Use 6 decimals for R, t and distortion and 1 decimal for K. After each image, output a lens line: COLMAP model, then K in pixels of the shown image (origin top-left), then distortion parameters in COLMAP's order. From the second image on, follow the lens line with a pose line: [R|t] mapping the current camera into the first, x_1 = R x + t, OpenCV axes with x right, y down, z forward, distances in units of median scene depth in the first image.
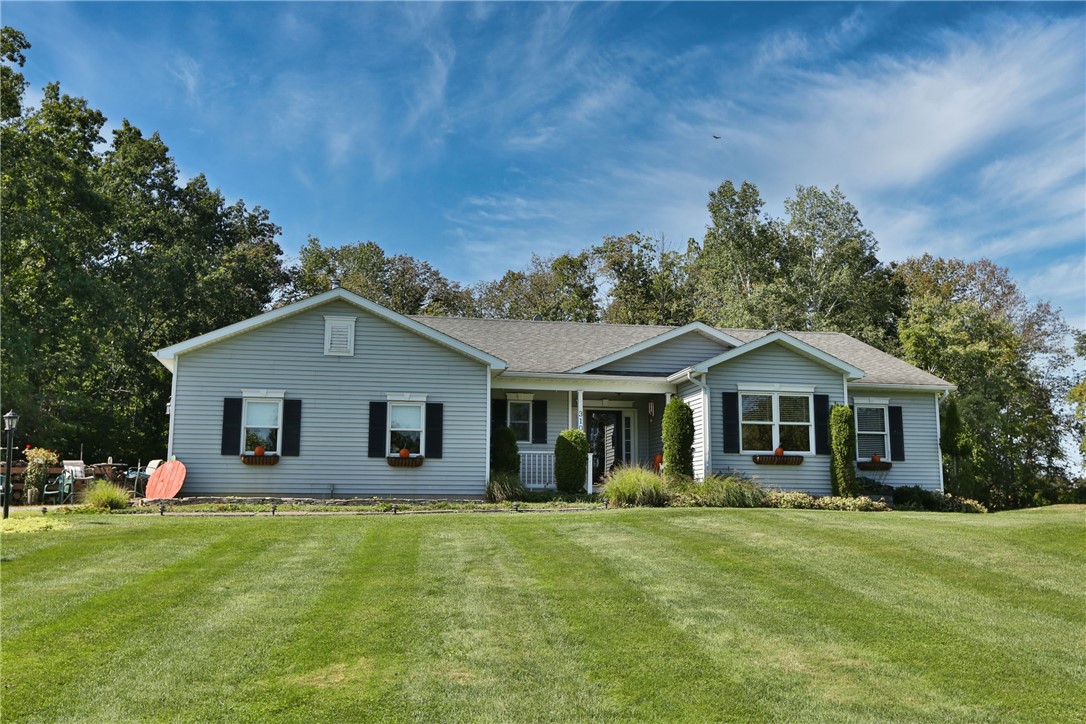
lens RADIAL K [[1056.2, 0, 543.0], [0, 1056.2, 362.0], [0, 0, 1]] dist [-0.051617, 0.239006]
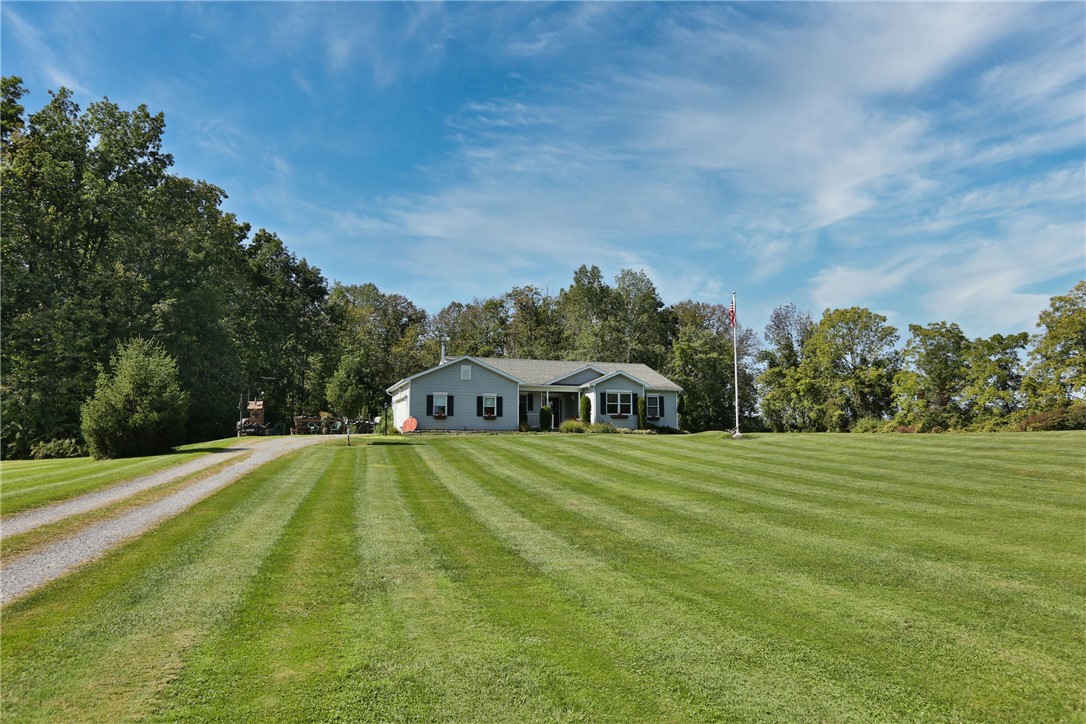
lens RADIAL K [[706.2, 0, 543.0], [0, 706.2, 362.0], [0, 0, 1]] dist [0.000172, -0.000001]
pose [[0.990936, 0.009147, 0.134026, -0.216016], [-0.012096, 0.999702, 0.021202, -0.084041], [-0.133792, -0.022631, 0.990751, -0.774092]]
